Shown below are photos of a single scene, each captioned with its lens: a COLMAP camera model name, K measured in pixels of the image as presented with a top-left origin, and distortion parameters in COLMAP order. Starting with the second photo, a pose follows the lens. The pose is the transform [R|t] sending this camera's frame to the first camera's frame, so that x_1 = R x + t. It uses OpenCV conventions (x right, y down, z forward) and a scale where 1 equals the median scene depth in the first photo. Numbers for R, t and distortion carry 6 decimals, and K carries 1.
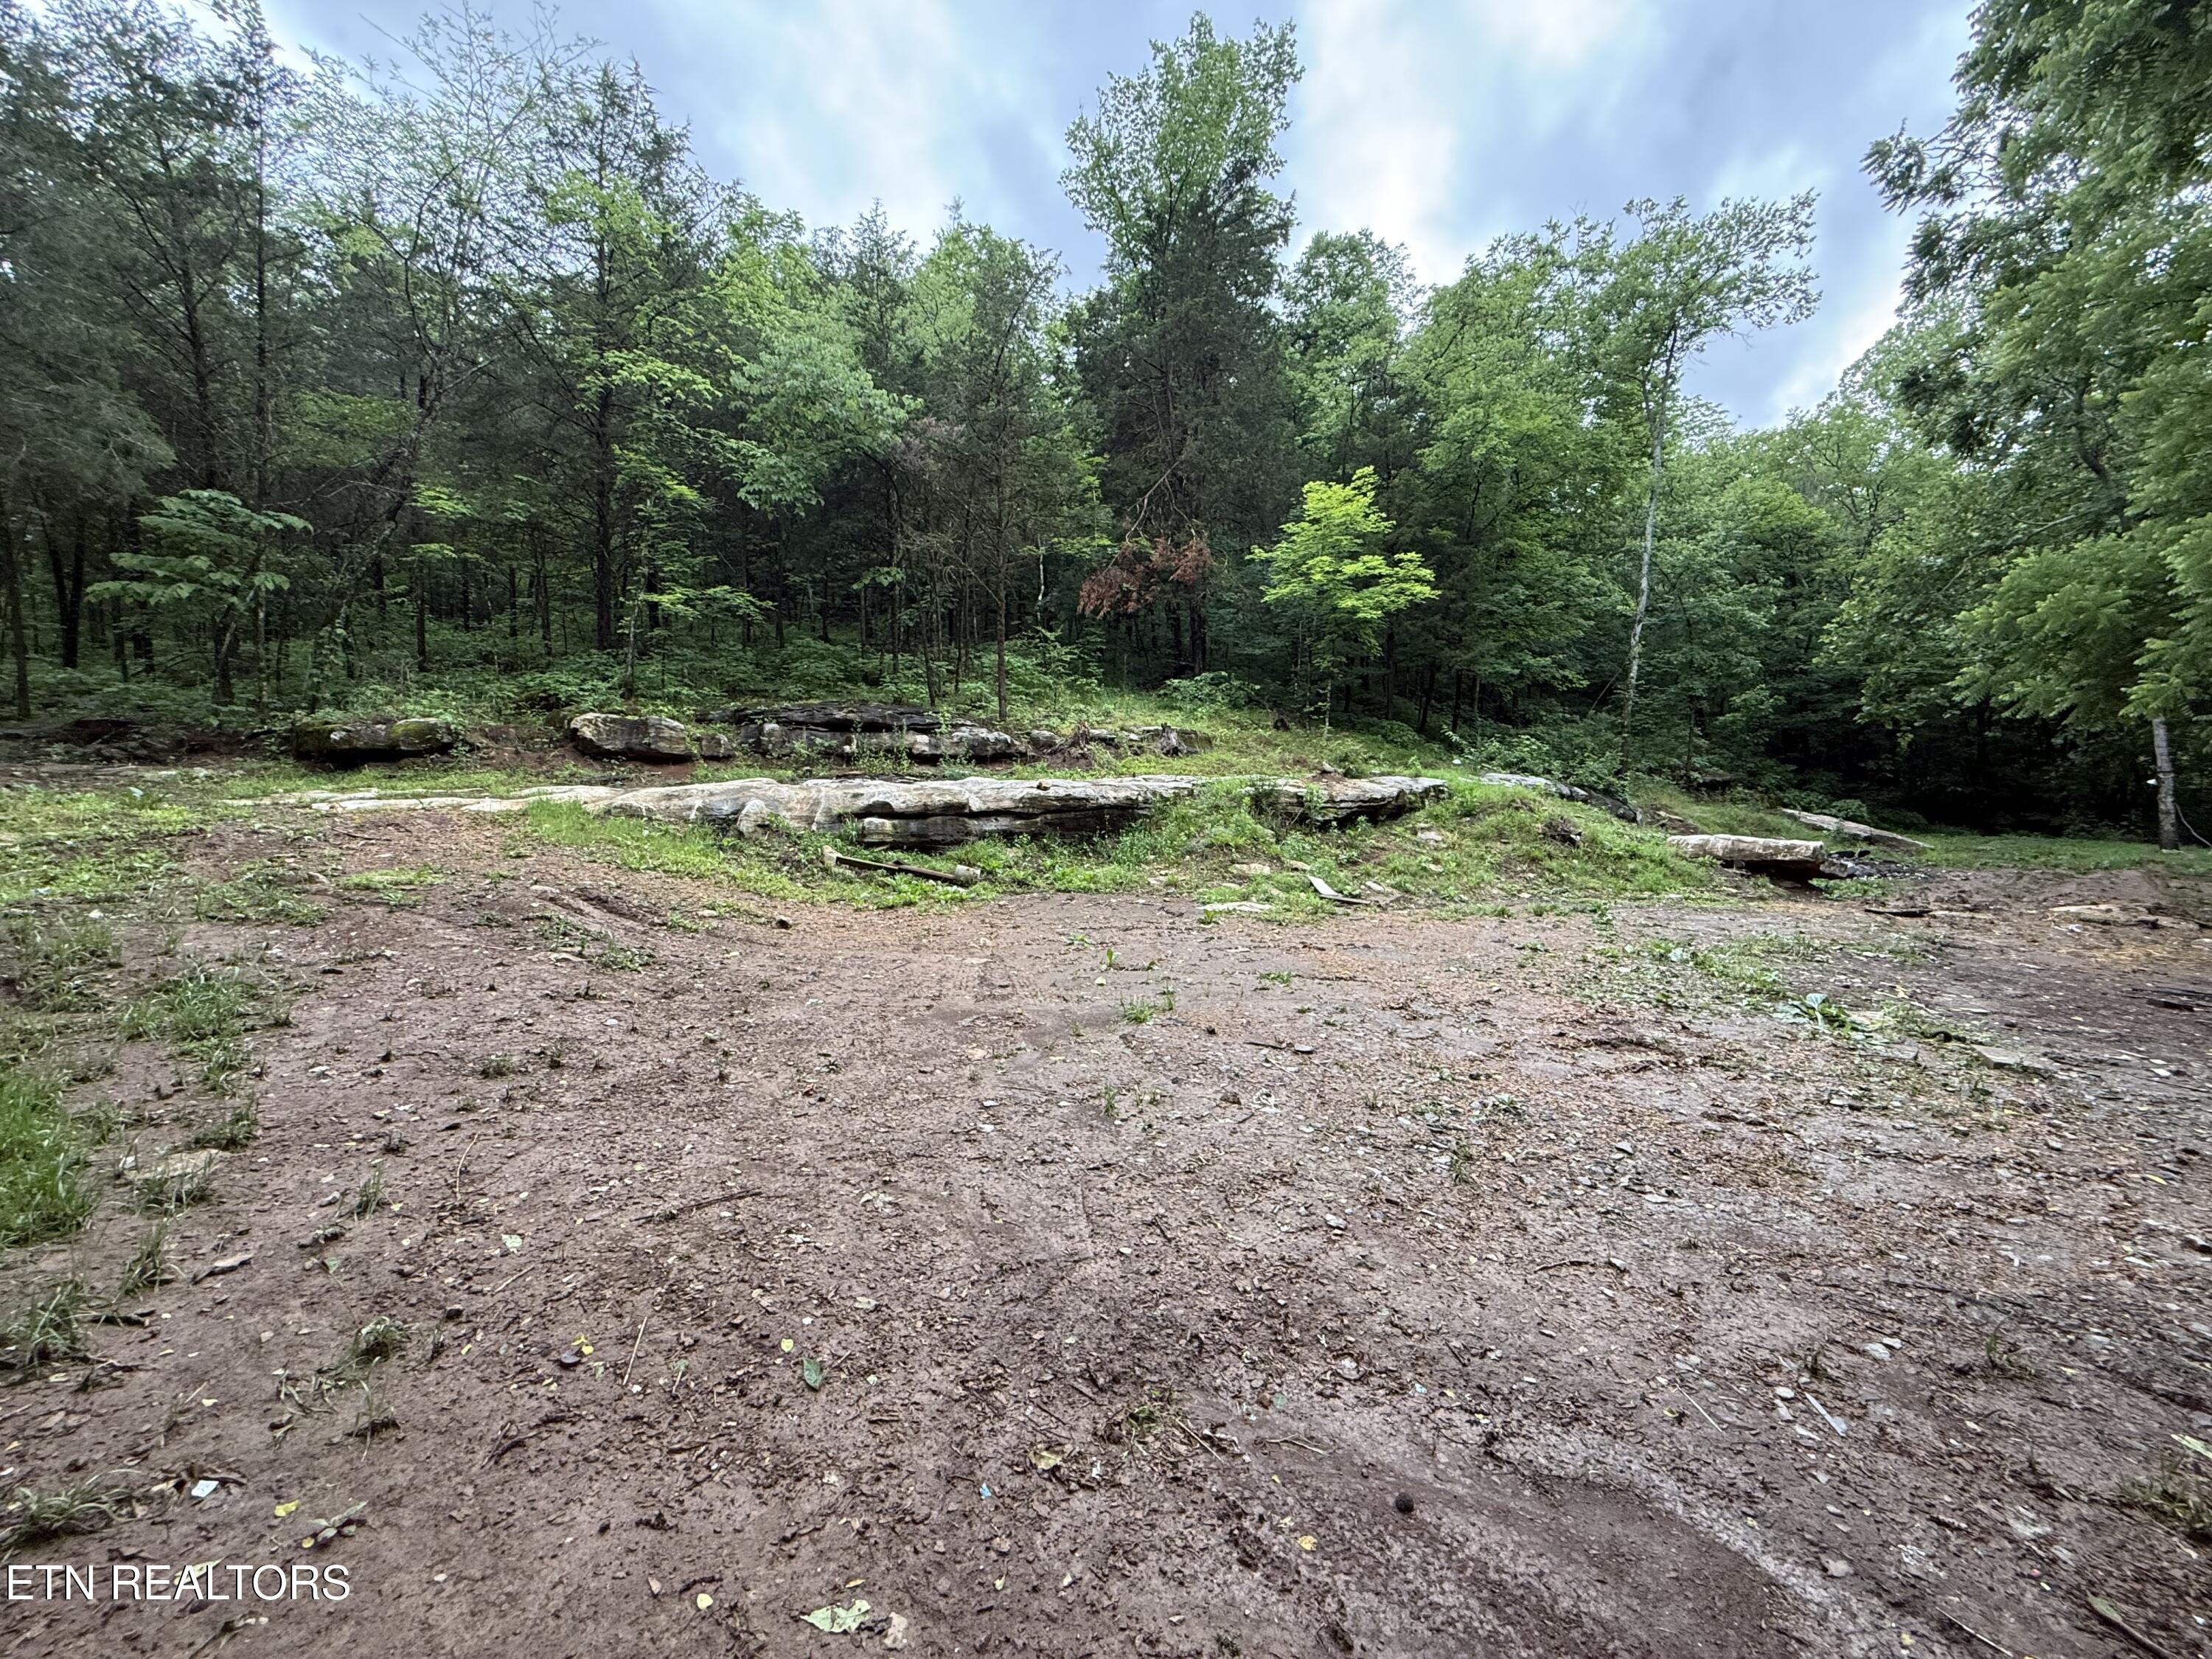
lens RADIAL K [[882.3, 0, 1101.2], [0, 882.3, 831.8], [0, 0, 1]] dist [0.000284, 0.000192]
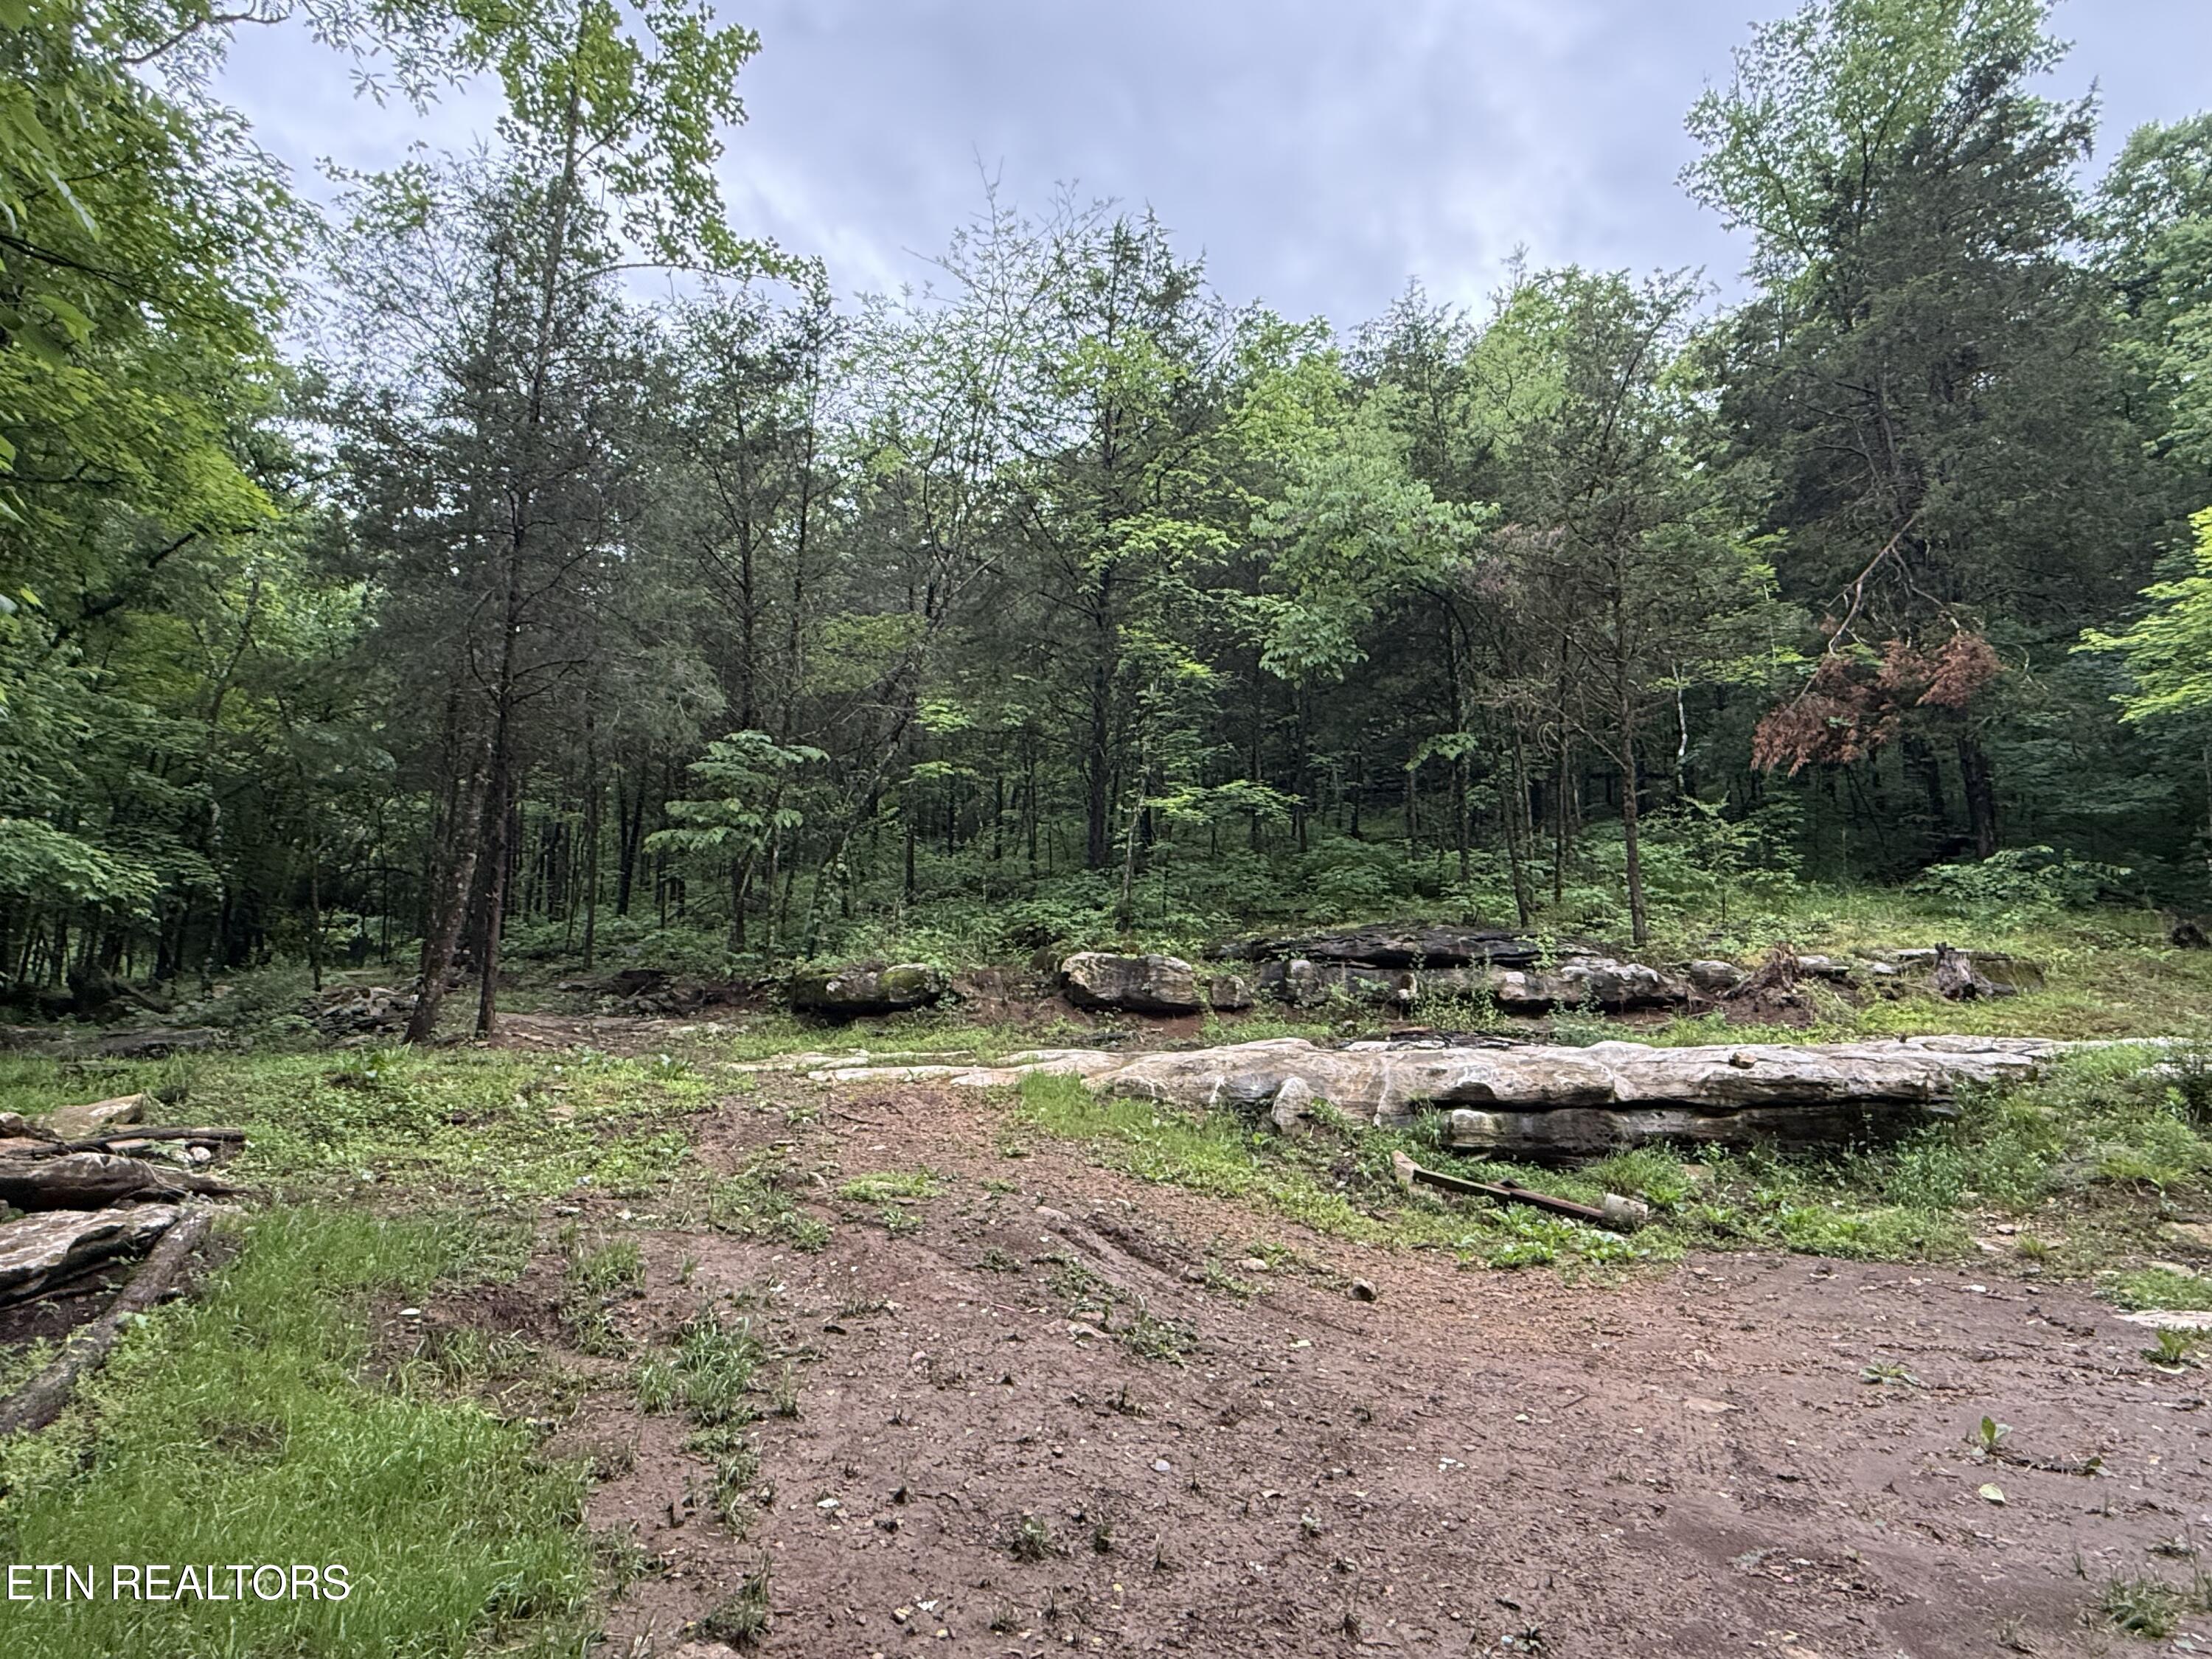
lens RADIAL K [[1247.6, 0, 1104.8], [0, 1247.6, 838.4], [0, 0, 1]] dist [0.000863, 0.001012]
pose [[0.884076, -0.063905, -0.462953, -0.035455], [-0.030213, 0.980719, -0.193073, -0.017814], [0.466365, 0.184678, 0.865100, 0.022286]]
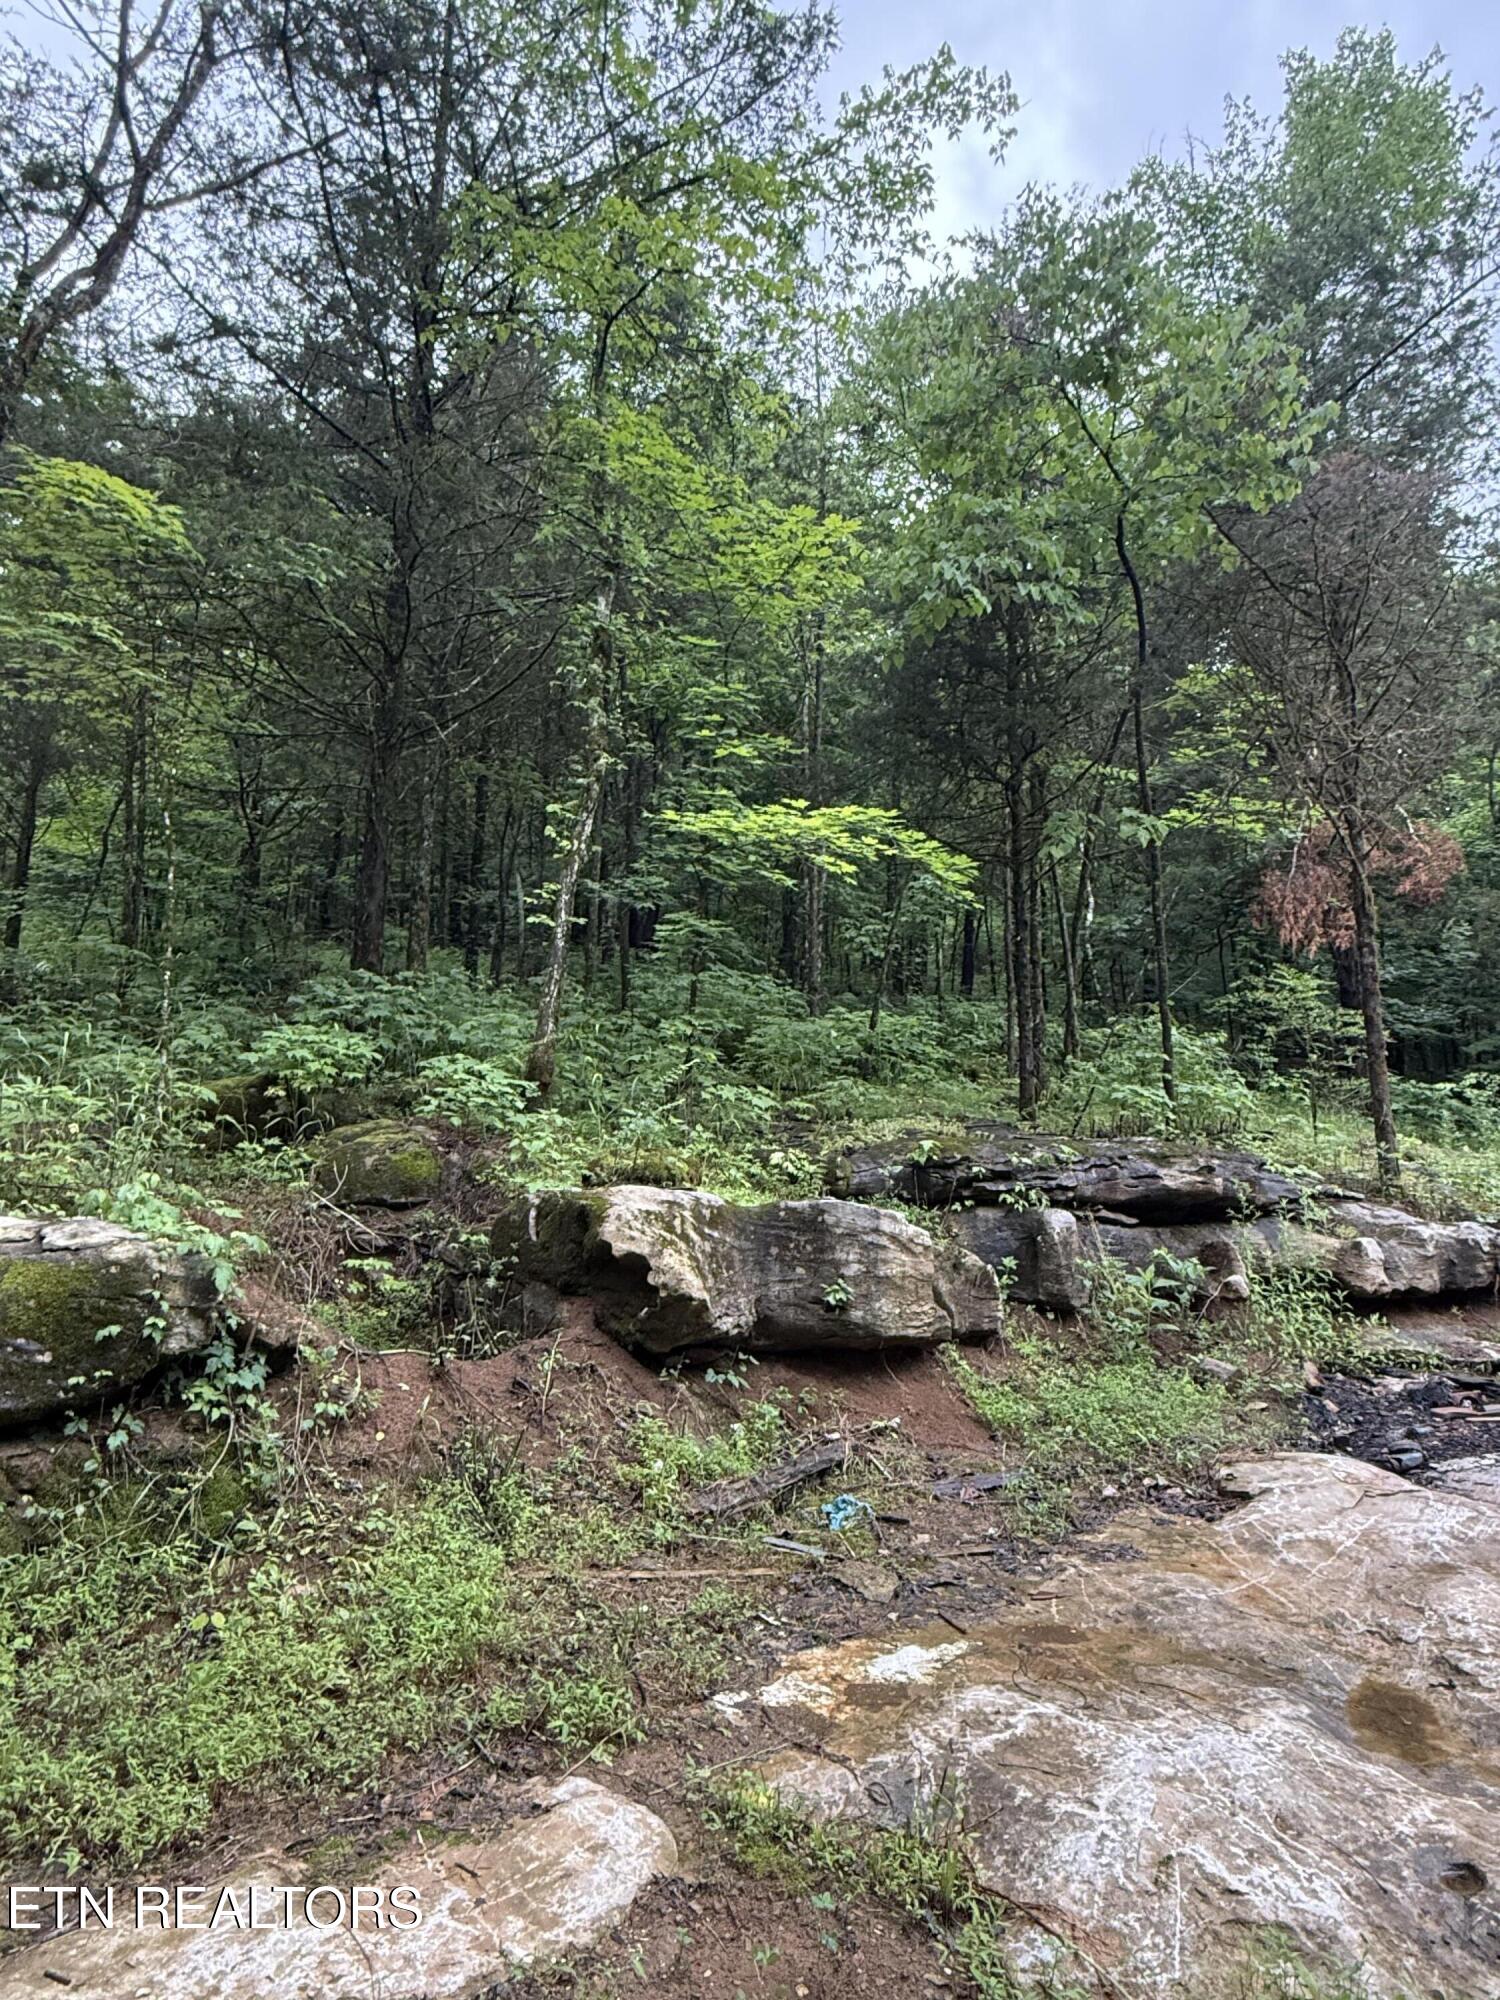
lens RADIAL K [[1128.0, 0, 747.0], [0, 1128.0, 998.4], [0, 0, 1]] dist [0.000863, 0.001012]
pose [[0.992004, 0.040319, 0.119594, -0.537526], [-0.013860, 0.976669, -0.214301, -0.106924], [-0.125444, 0.210930, 0.969419, 0.588901]]
